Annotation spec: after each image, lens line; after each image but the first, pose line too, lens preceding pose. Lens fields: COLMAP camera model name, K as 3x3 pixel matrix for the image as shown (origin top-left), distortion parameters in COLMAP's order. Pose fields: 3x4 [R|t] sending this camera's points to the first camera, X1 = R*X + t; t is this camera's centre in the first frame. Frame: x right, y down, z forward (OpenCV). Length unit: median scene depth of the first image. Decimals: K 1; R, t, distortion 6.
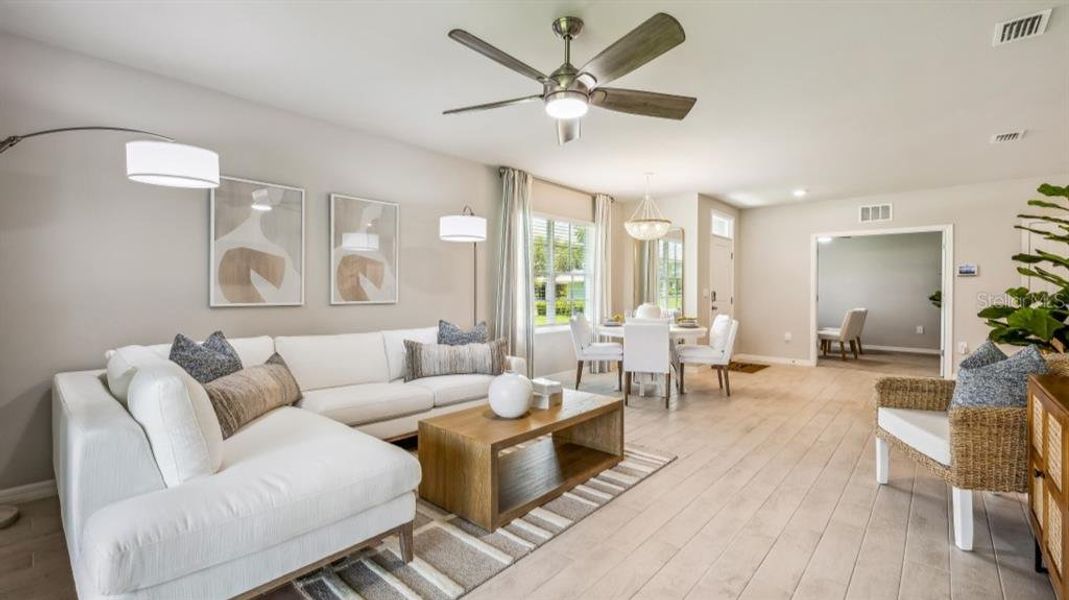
lens RADIAL K [[464.0, 0, 537.3], [0, 464.0, 297.5], [0, 0, 1]] dist [-0.000156, -0.000174]
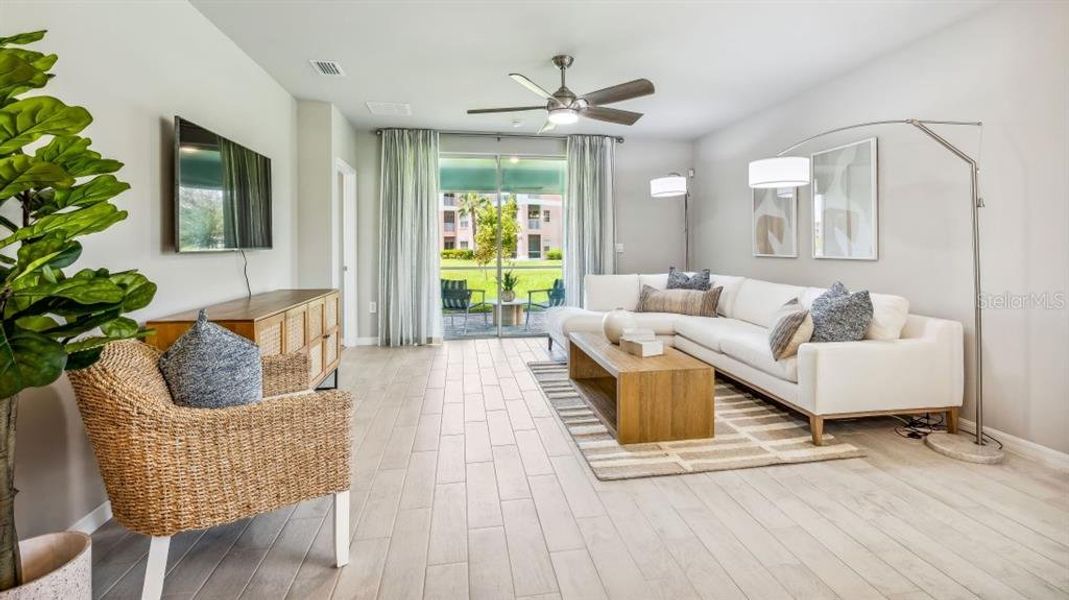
lens RADIAL K [[464.0, 0, 533.1], [0, 464.0, 248.7], [0, 0, 1]] dist [-0.000156, -0.000174]
pose [[-0.648364, 0.003190, -0.761324, 0.878262], [0.004829, 0.999988, 0.000078, -0.009715], [0.761315, -0.003626, -0.648372, 1.335747]]
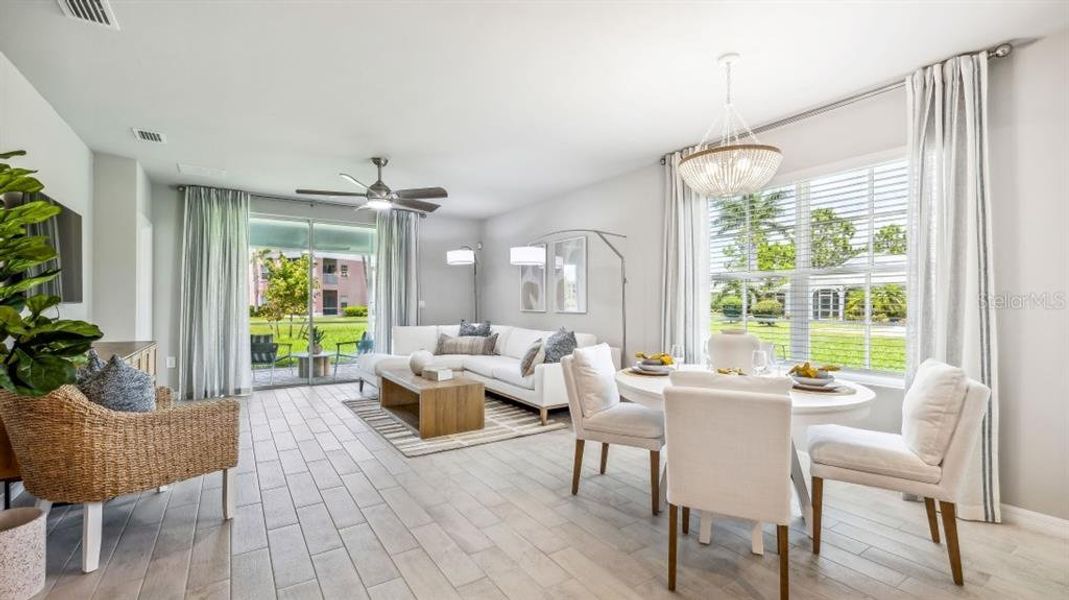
lens RADIAL K [[464.0, 0, 538.7], [0, 464.0, 302.9], [0, 0, 1]] dist [-0.000156, -0.000174]
pose [[-0.269628, -0.005809, -0.962947, 1.171155], [-0.001525, 0.999983, -0.005606, -0.007929], [0.962963, -0.000043, -0.269632, 1.500926]]
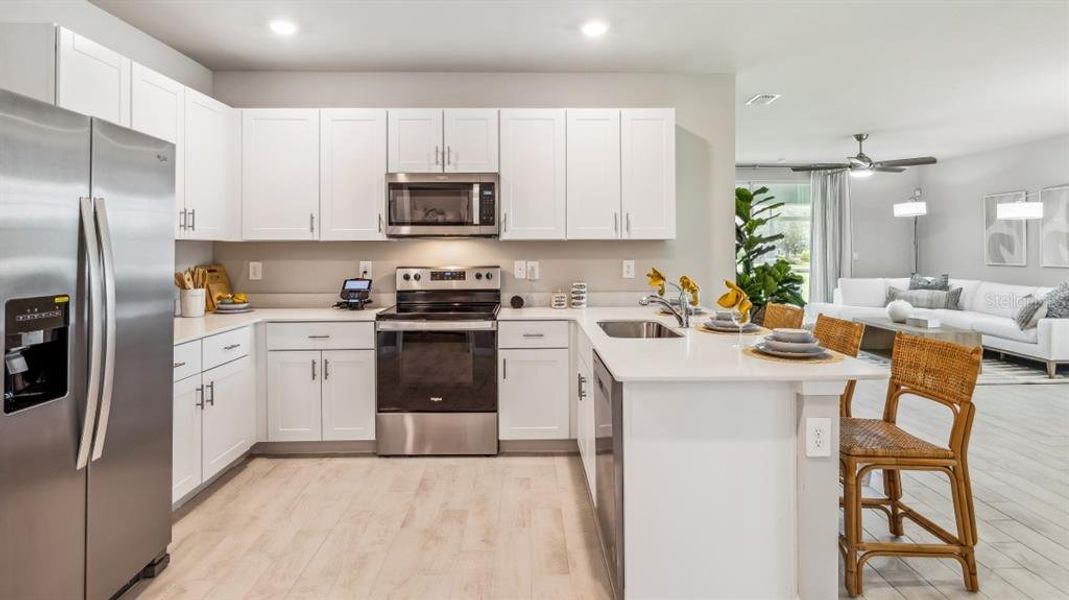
lens RADIAL K [[586.3, 0, 527.8], [0, 586.3, 245.7], [0, 0, 1]] dist [-0.001403, 0.000495]
pose [[-0.748793, -0.003672, -0.662793, 2.008060], [0.003607, 0.999947, -0.009615, -0.036412], [0.662794, -0.009590, -0.748741, 1.437222]]
